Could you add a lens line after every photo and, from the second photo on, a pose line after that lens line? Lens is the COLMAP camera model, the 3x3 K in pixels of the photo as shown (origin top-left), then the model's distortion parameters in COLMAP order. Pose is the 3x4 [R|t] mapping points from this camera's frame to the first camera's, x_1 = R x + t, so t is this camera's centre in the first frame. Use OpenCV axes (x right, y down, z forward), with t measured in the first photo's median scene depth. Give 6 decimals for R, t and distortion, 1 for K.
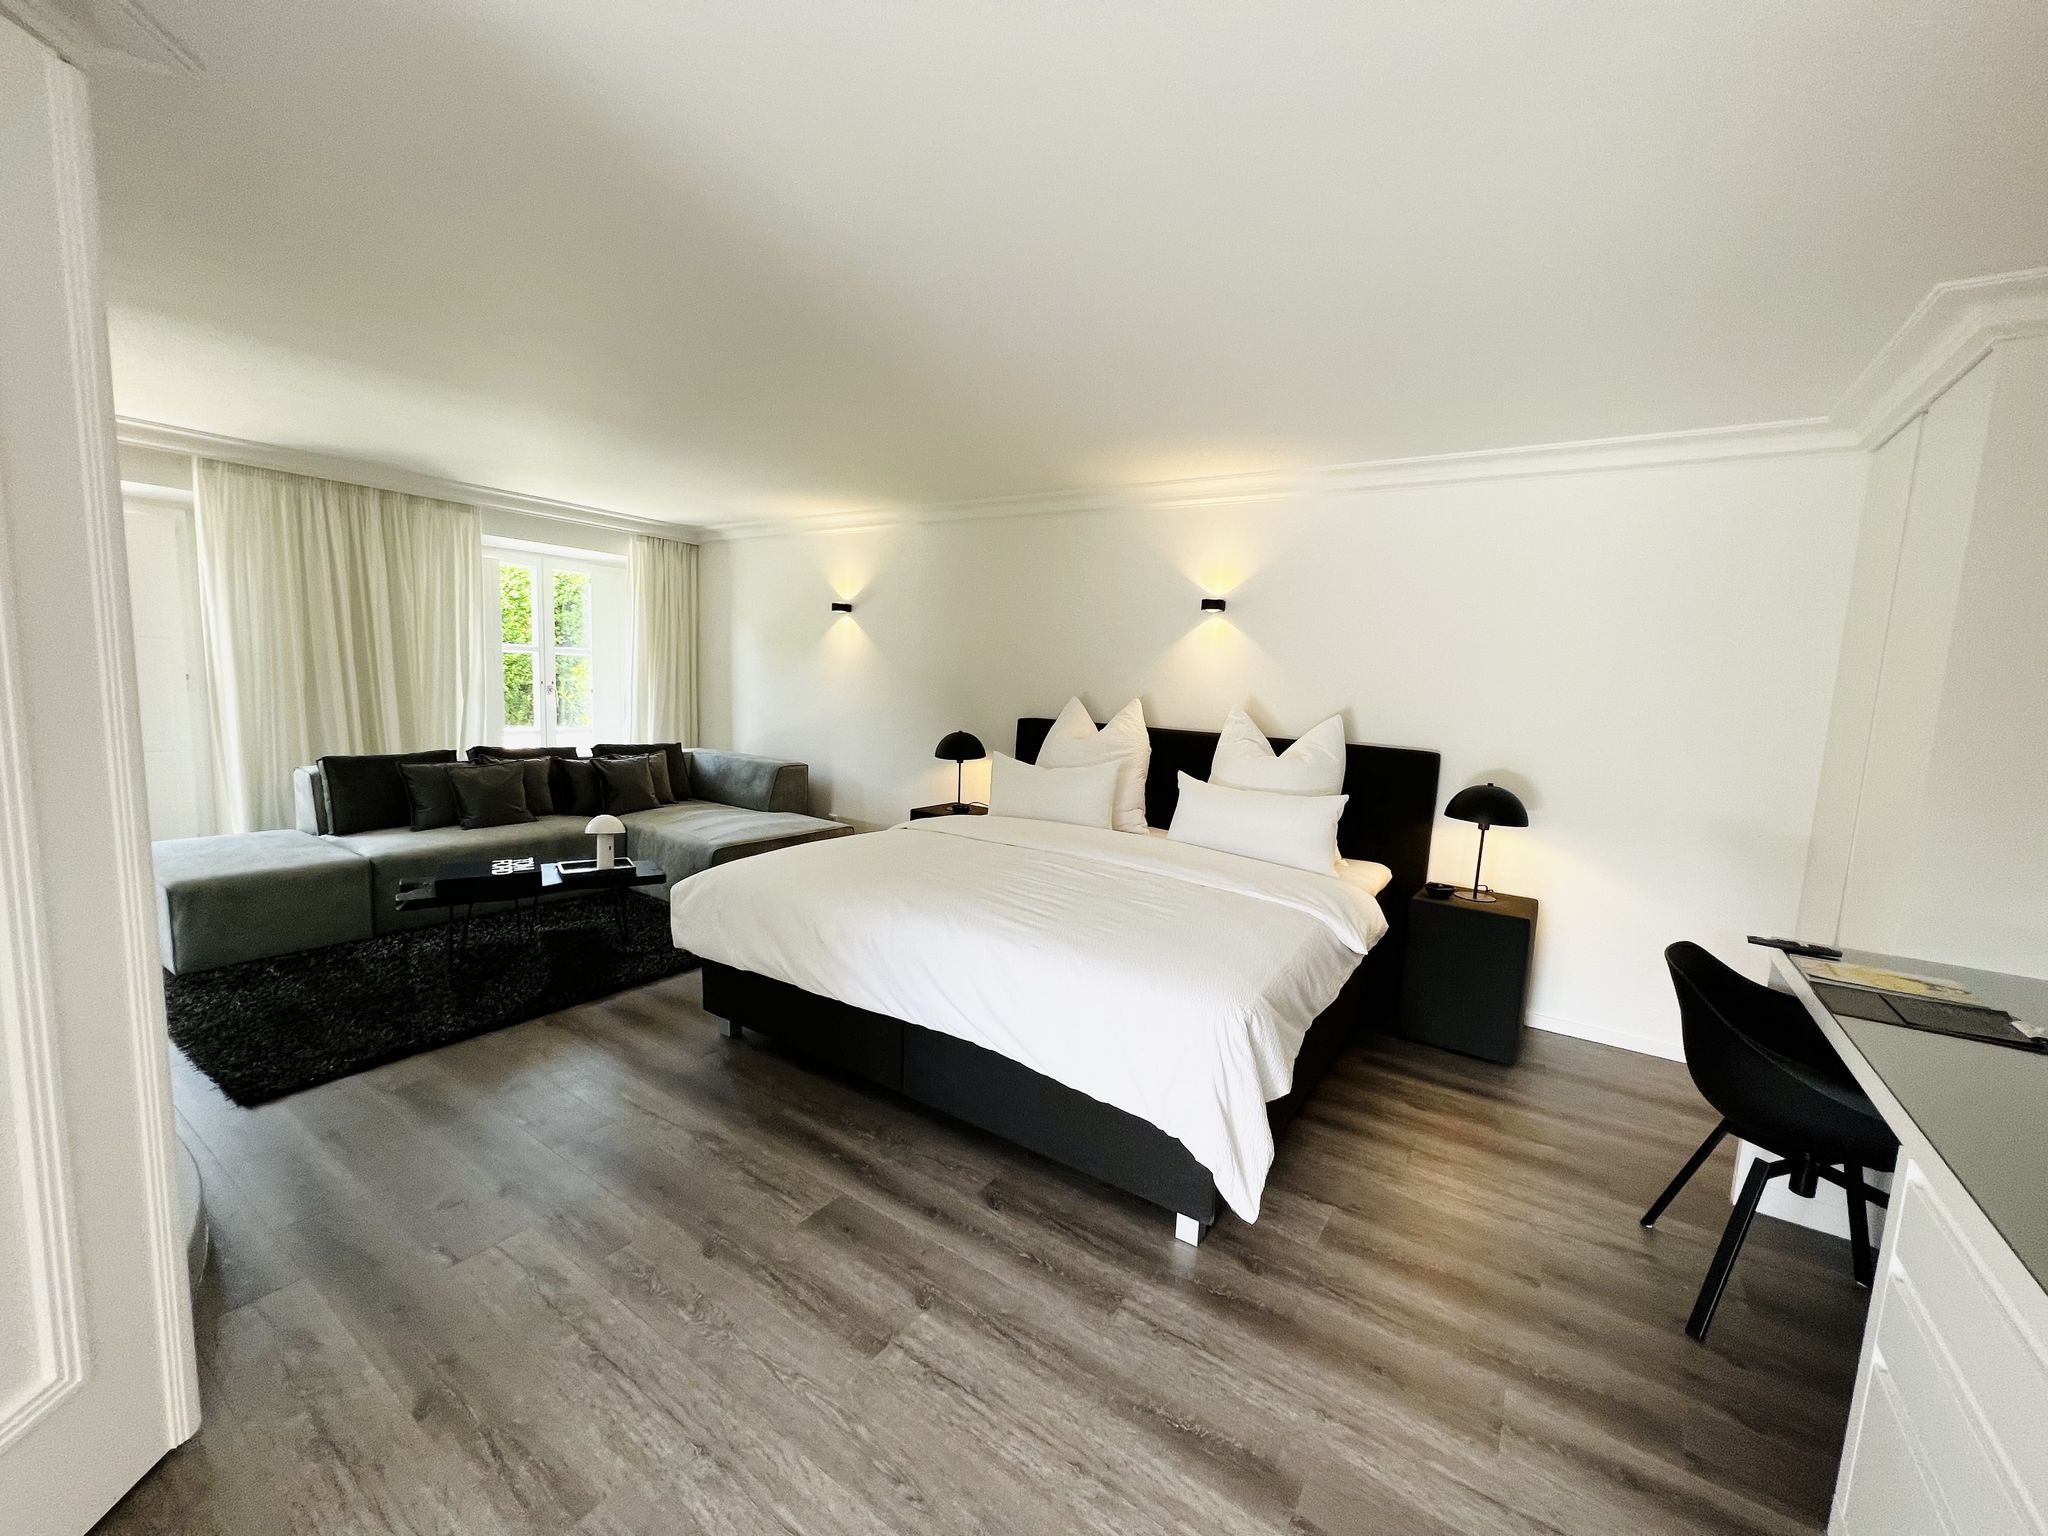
lens RADIAL K [[824.5, 0, 1027.0], [0, 824.5, 772.2], [0, 0, 1]] dist [-0.002811, 0.001635]
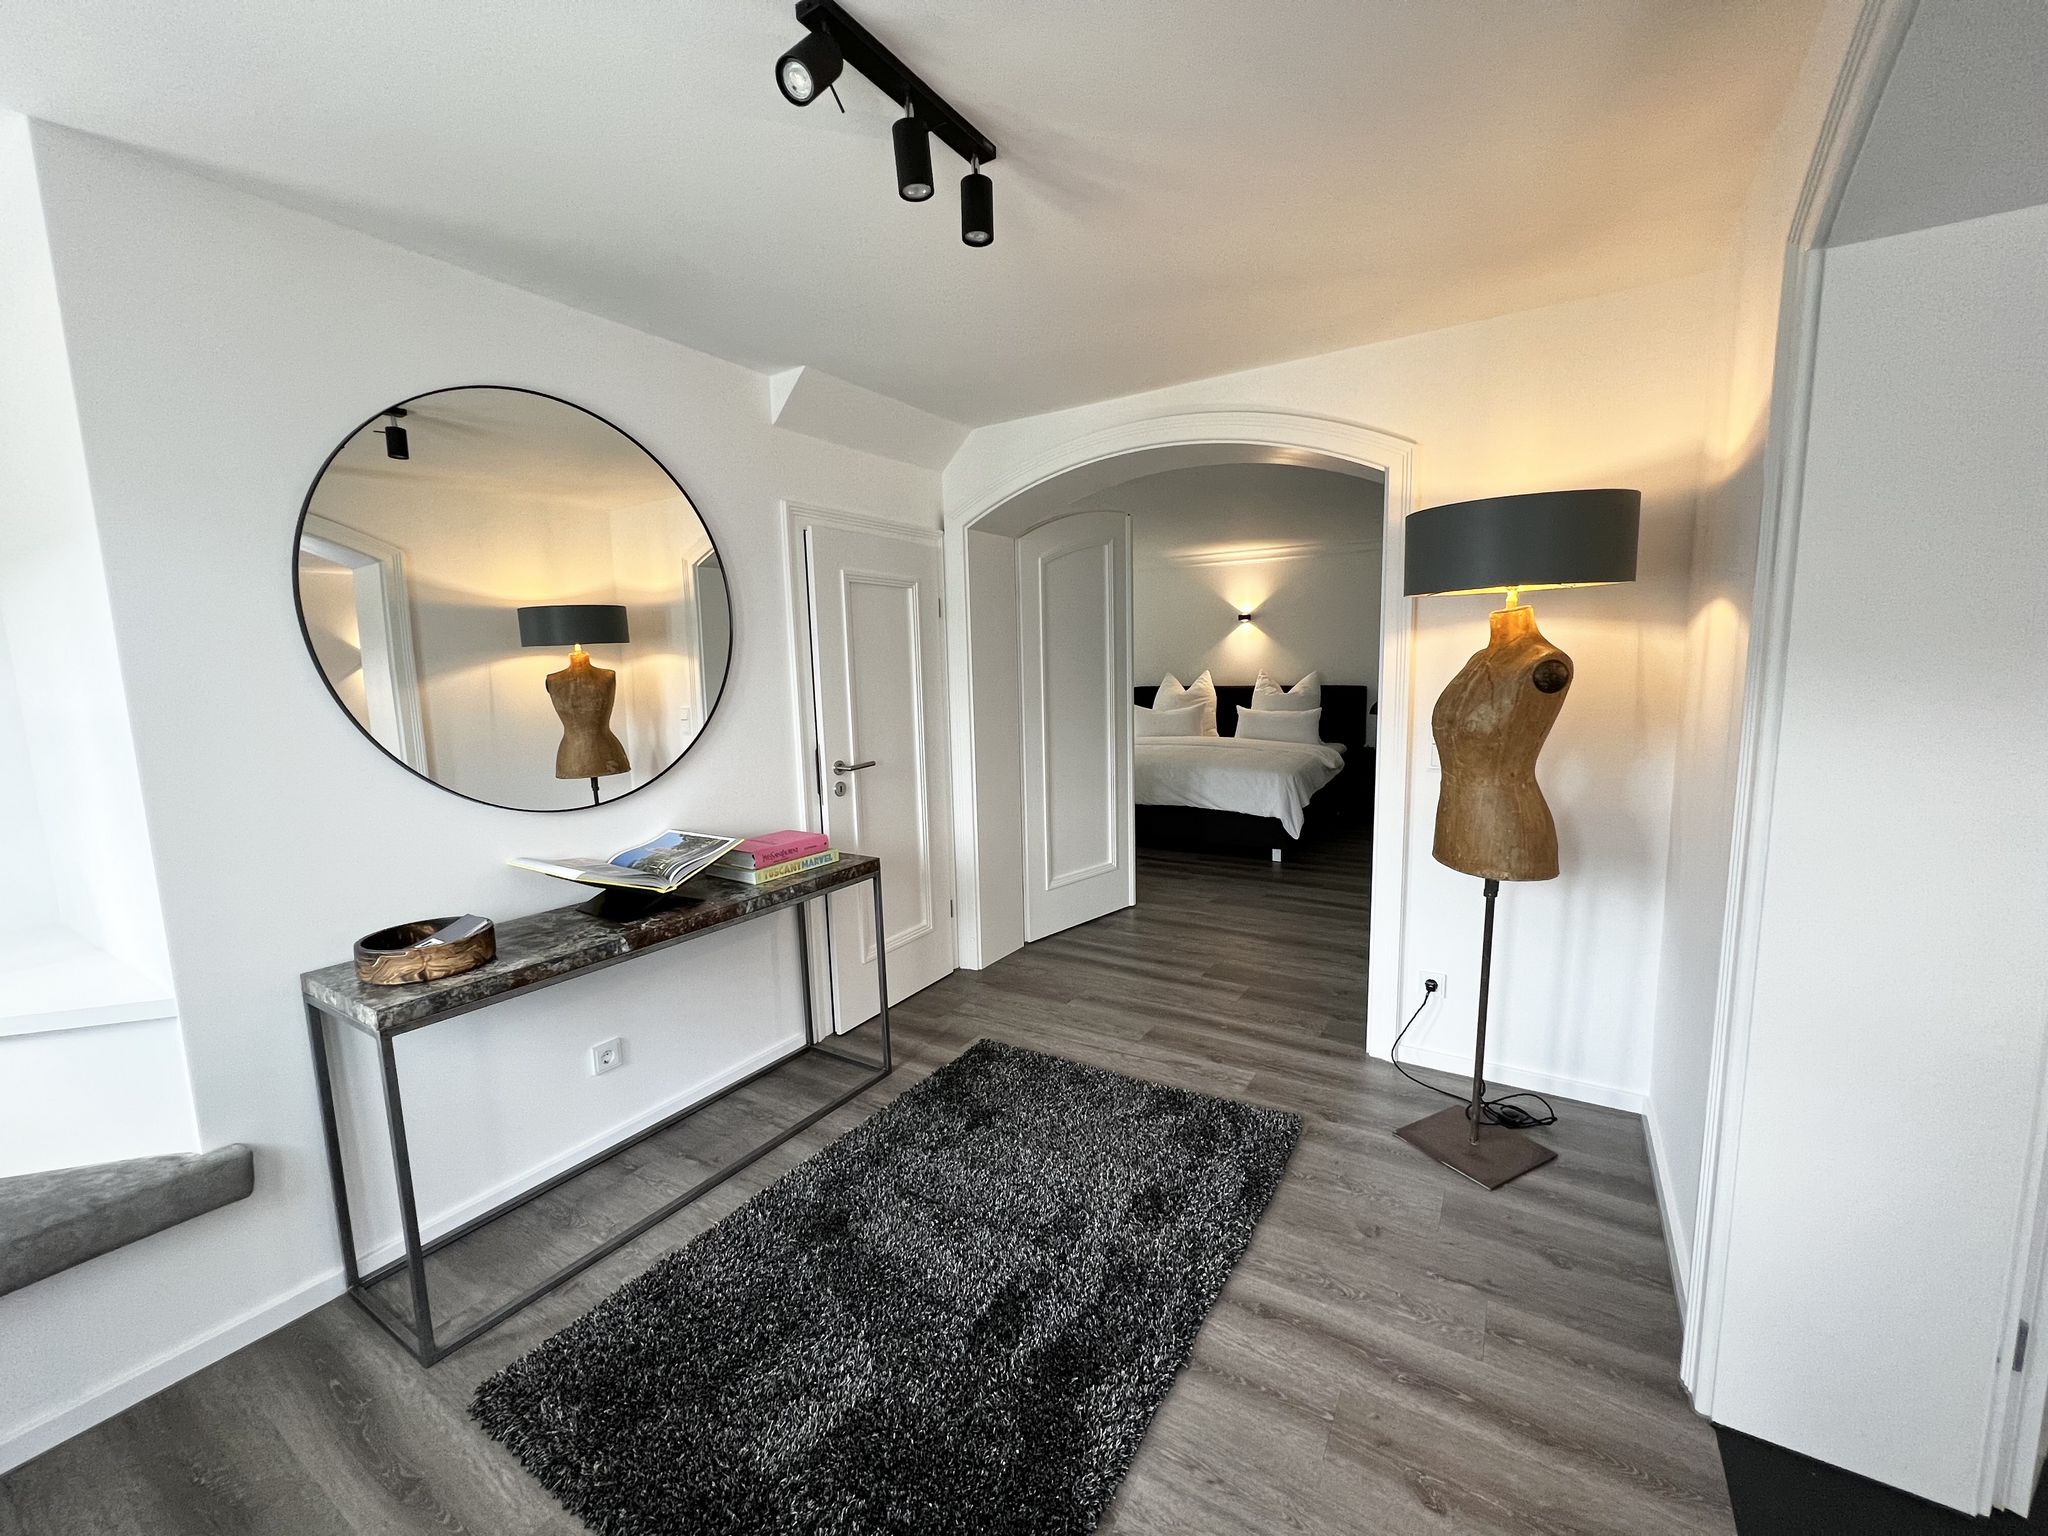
lens RADIAL K [[824.5, 0, 1024.0], [0, 824.5, 773.0], [0, 0, 1]] dist [-0.002811, 0.001635]
pose [[0.996590, -0.079267, 0.022900, -0.370494], [0.079000, 0.996798, 0.012361, 0.093553], [-0.023807, -0.010510, 0.999661, -0.932311]]
